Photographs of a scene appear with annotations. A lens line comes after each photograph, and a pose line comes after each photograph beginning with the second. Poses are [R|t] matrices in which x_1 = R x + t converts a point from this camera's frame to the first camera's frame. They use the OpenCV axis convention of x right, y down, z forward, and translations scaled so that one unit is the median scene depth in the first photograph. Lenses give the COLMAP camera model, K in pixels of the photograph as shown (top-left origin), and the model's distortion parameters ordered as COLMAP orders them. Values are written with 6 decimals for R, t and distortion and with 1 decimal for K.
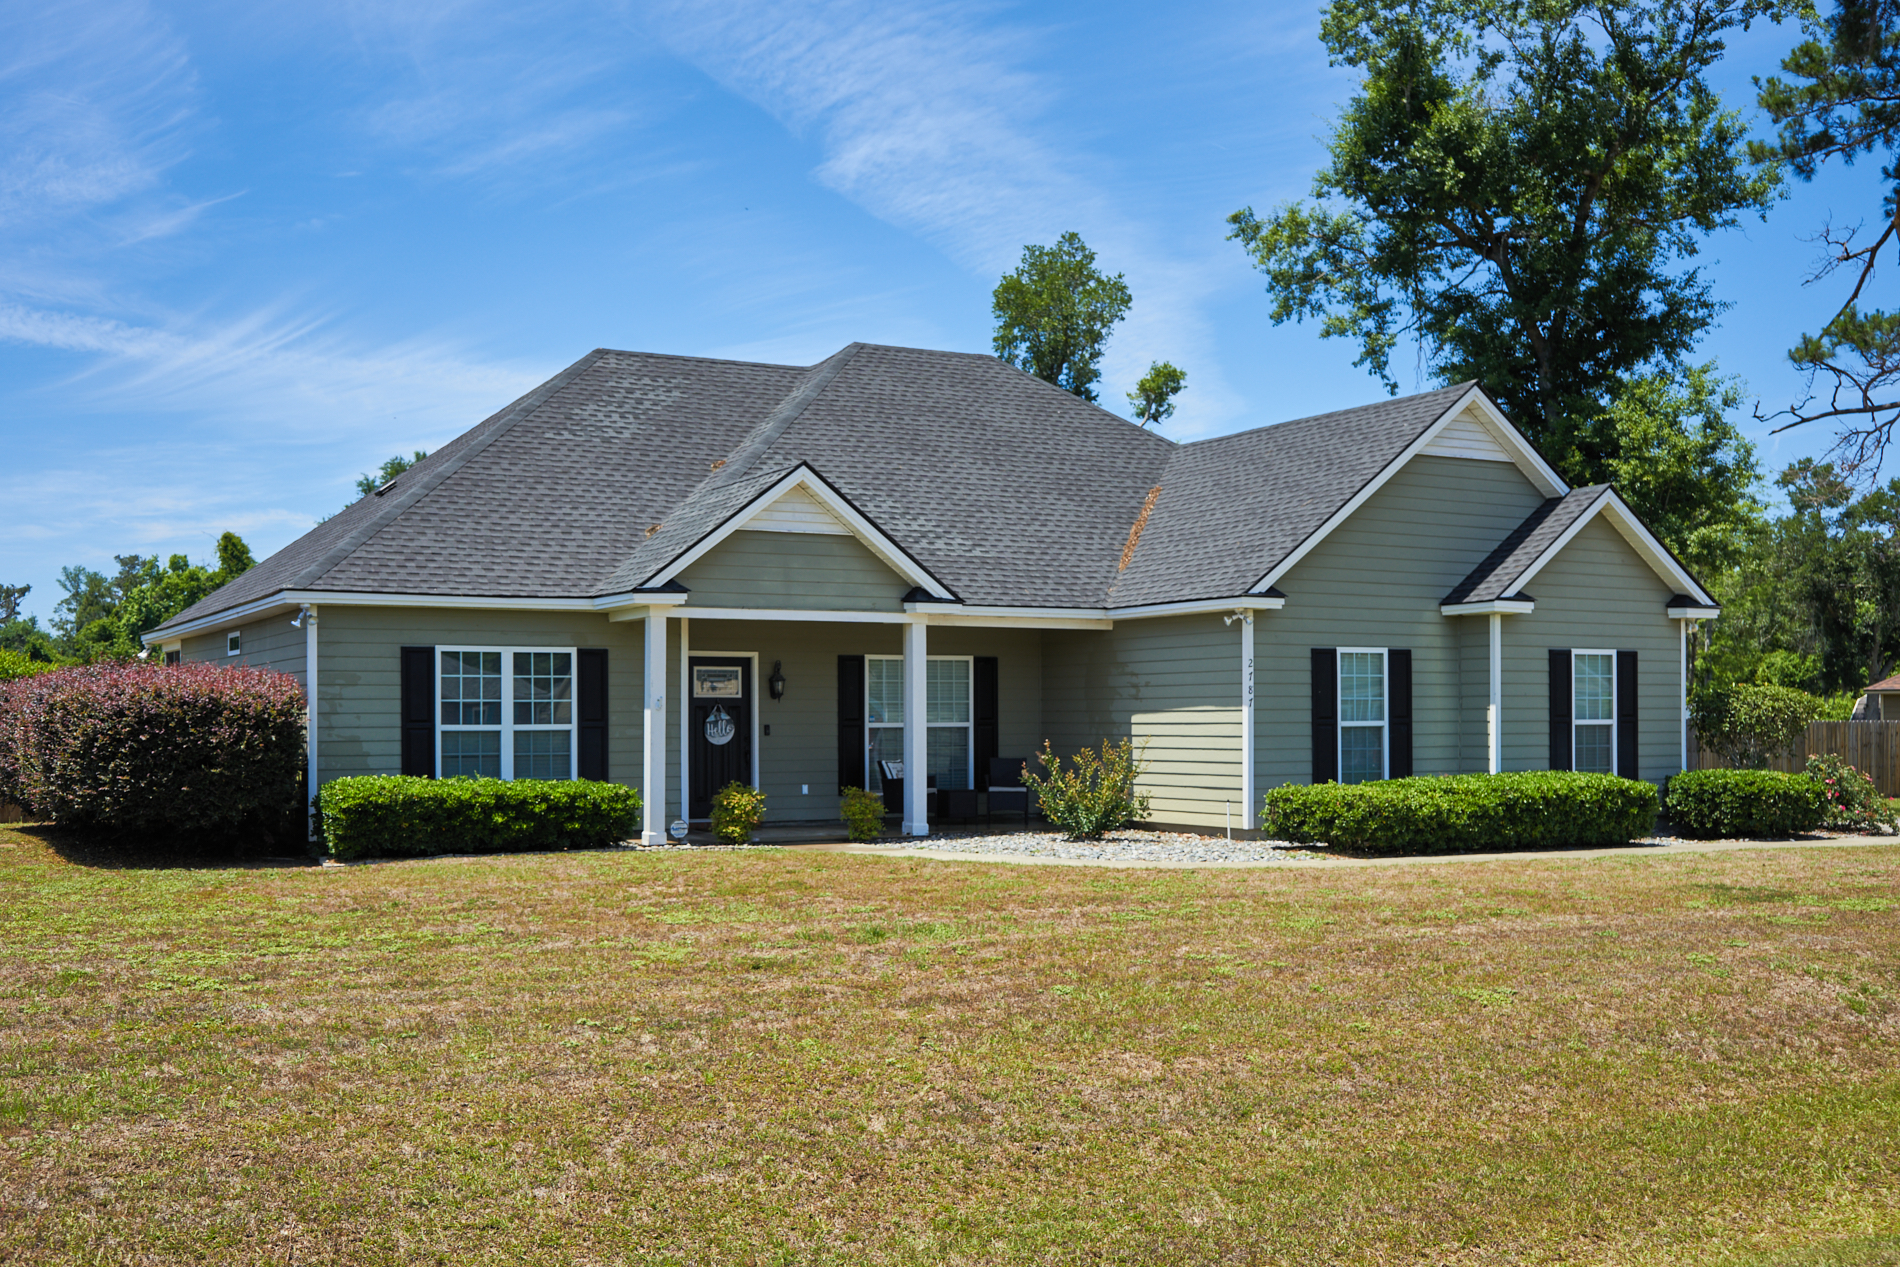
lens RADIAL K [[1964.4, 0, 955.1], [0, 1964.4, 629.4], [0, 0, 1]] dist [0.019612, 0.000000]
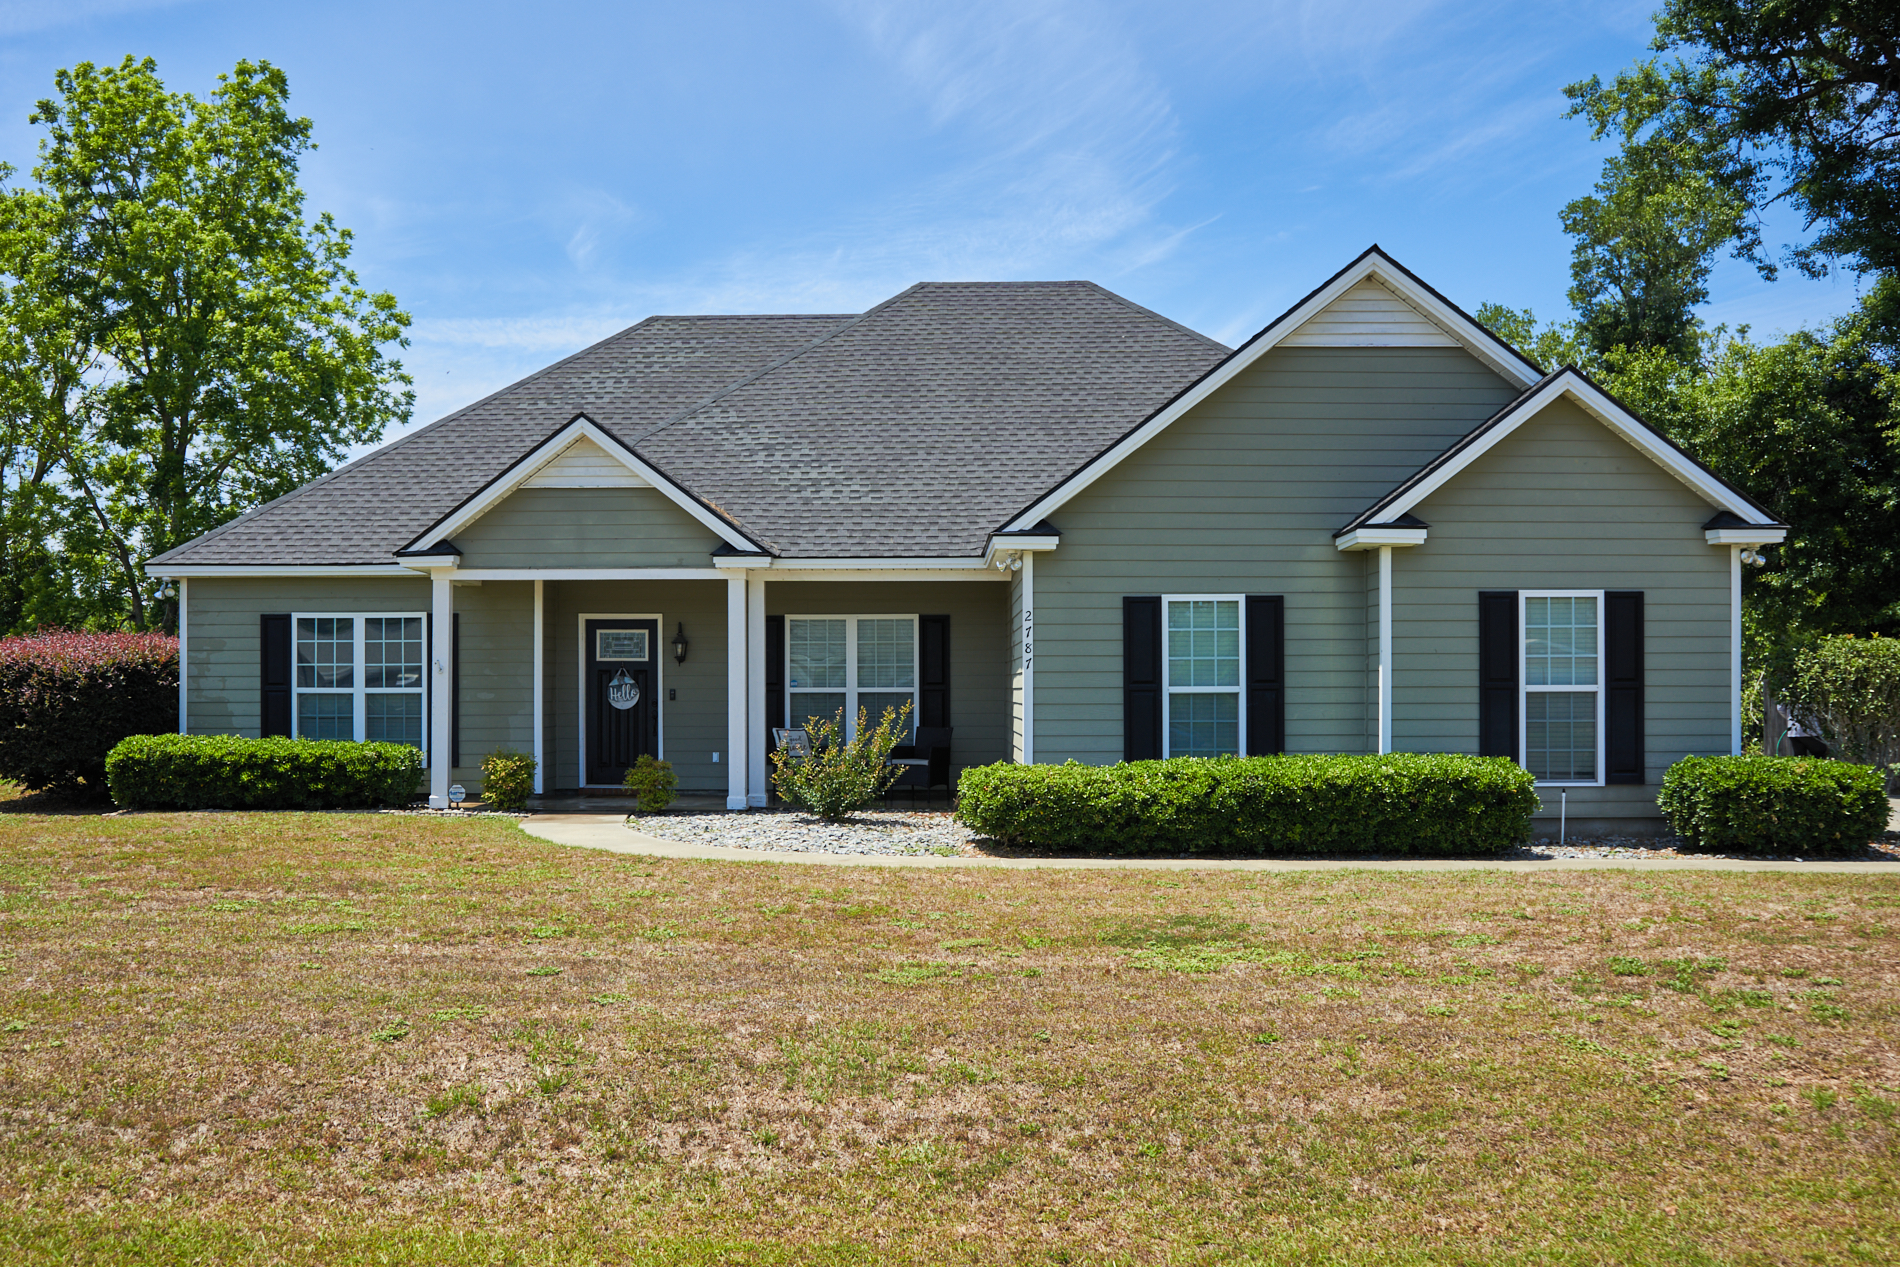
lens RADIAL K [[1823.1, 0, 937.7], [0, 1823.1, 647.3], [0, 0, 1]] dist [-0.039649, 0.000000]
pose [[0.861989, -0.008488, -0.506857, 0.488003], [0.021377, 0.999579, 0.019617, 0.013836], [0.506477, -0.027745, 0.861807, 0.305366]]
